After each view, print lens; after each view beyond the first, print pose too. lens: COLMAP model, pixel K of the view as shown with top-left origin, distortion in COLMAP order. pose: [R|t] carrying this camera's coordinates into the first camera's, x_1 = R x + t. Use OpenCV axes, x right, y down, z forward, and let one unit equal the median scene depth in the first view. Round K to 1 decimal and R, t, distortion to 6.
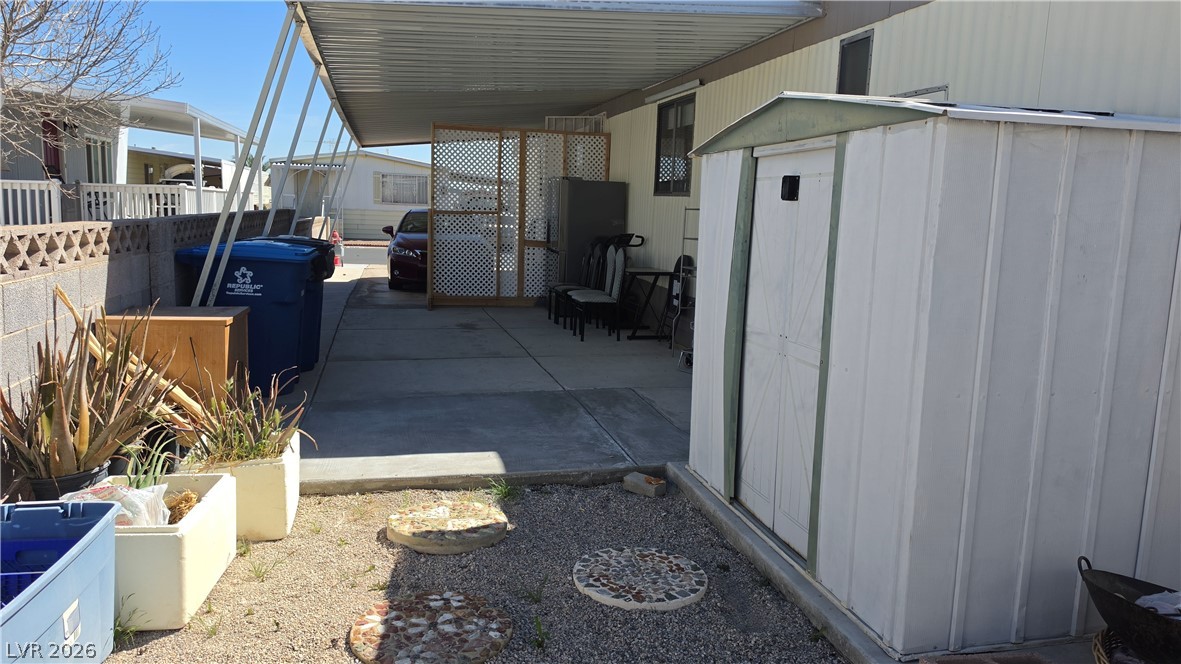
lens RADIAL K [[801.0, 0, 590.5], [0, 801.0, 332.0], [0, 0, 1]] dist [0.073110, -0.087486]
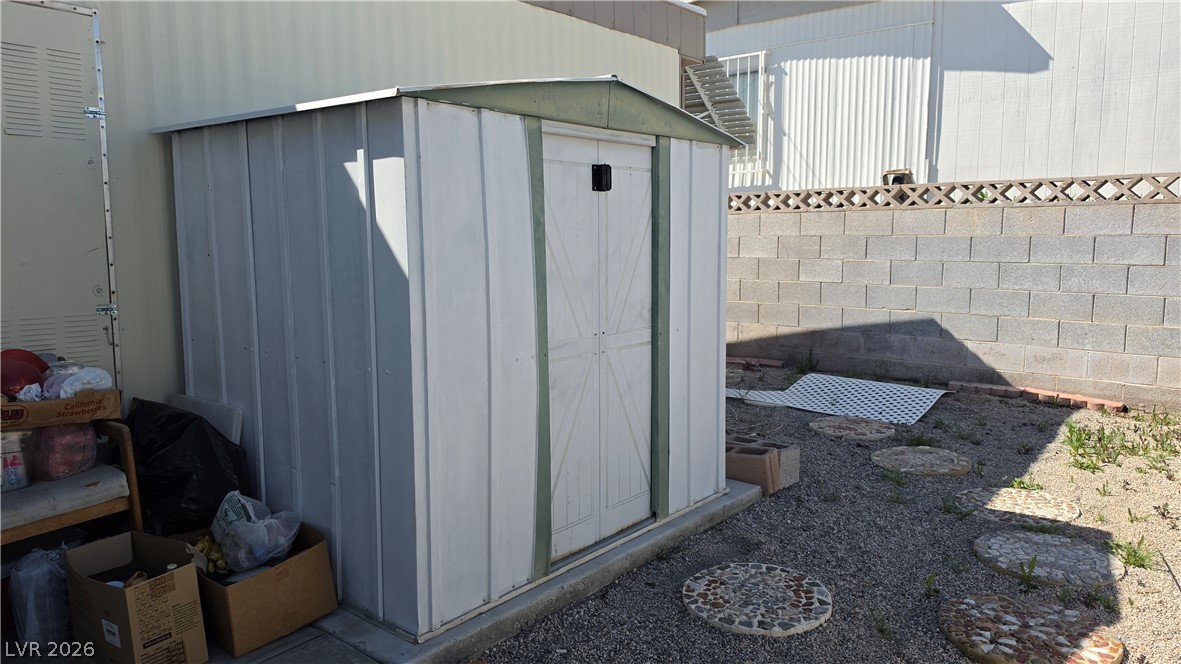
lens RADIAL K [[801.0, 0, 590.5], [0, 801.0, 332.0], [0, 0, 1]] dist [0.073110, -0.087486]
pose [[-0.592593, -0.122546, 0.796125, -0.565841], [0.112504, 0.966080, 0.232449, -0.243722], [-0.797606, 0.227315, -0.558706, 1.718520]]
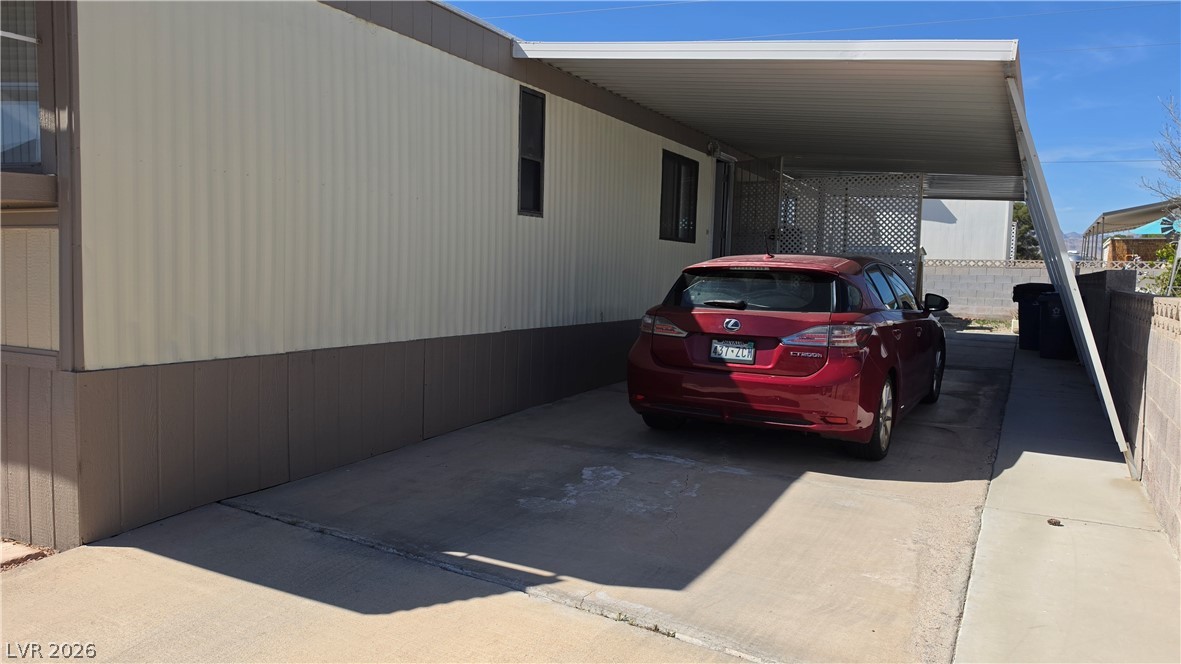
lens RADIAL K [[801.0, 0, 590.5], [0, 801.0, 332.0], [0, 0, 1]] dist [0.073110, -0.087486]
pose [[-0.734987, -0.095288, 0.671353, -2.093721], [0.057926, 0.977634, 0.202177, -1.053096], [-0.675603, 0.187486, -0.713029, 7.241322]]
